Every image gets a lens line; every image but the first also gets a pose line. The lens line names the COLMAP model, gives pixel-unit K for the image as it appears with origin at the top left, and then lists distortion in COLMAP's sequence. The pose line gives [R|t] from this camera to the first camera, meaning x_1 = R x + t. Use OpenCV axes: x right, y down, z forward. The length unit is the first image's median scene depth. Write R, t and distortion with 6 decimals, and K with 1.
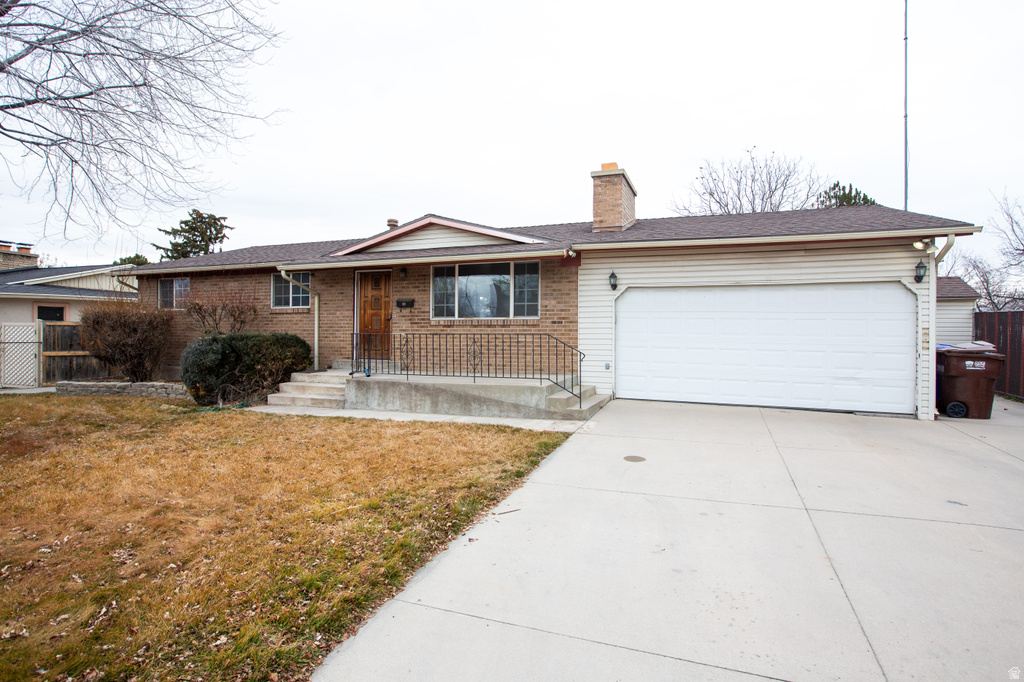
lens RADIAL K [[559.9, 0, 510.9], [0, 559.9, 342.0], [0, 0, 1]] dist [-0.057287, 0.000936]
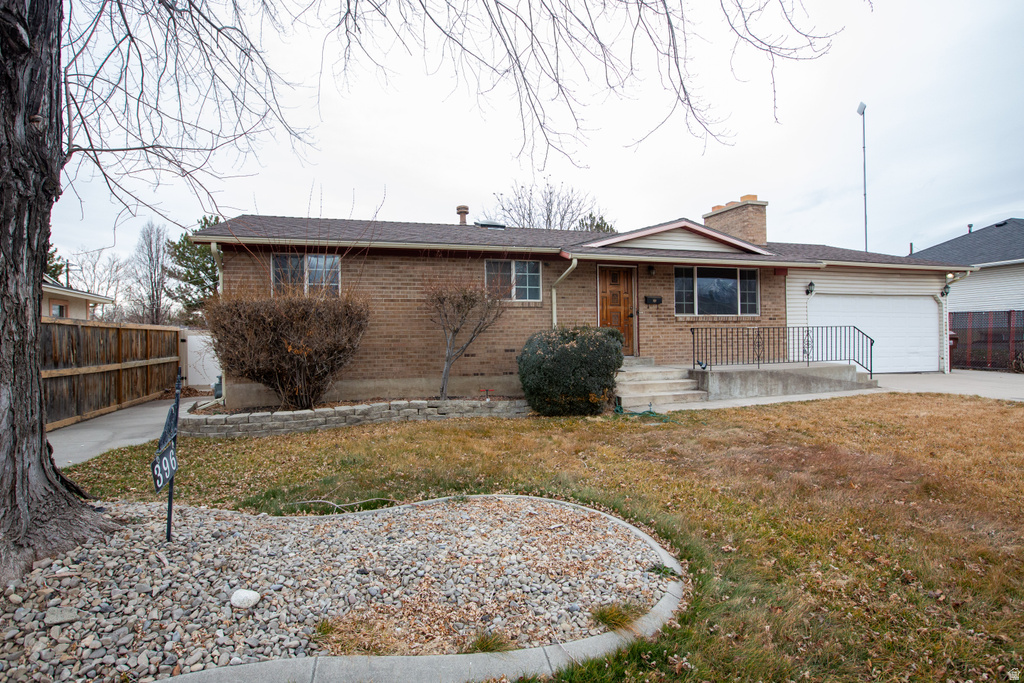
lens RADIAL K [[559.9, 0, 511.5], [0, 559.9, 335.1], [0, 0, 1]] dist [-0.057287, 0.000936]
pose [[0.779150, -0.012902, 0.626704, -1.118158], [0.025461, 0.999614, -0.011075, 0.000252], [-0.626320, 0.024586, 0.779178, 0.387158]]
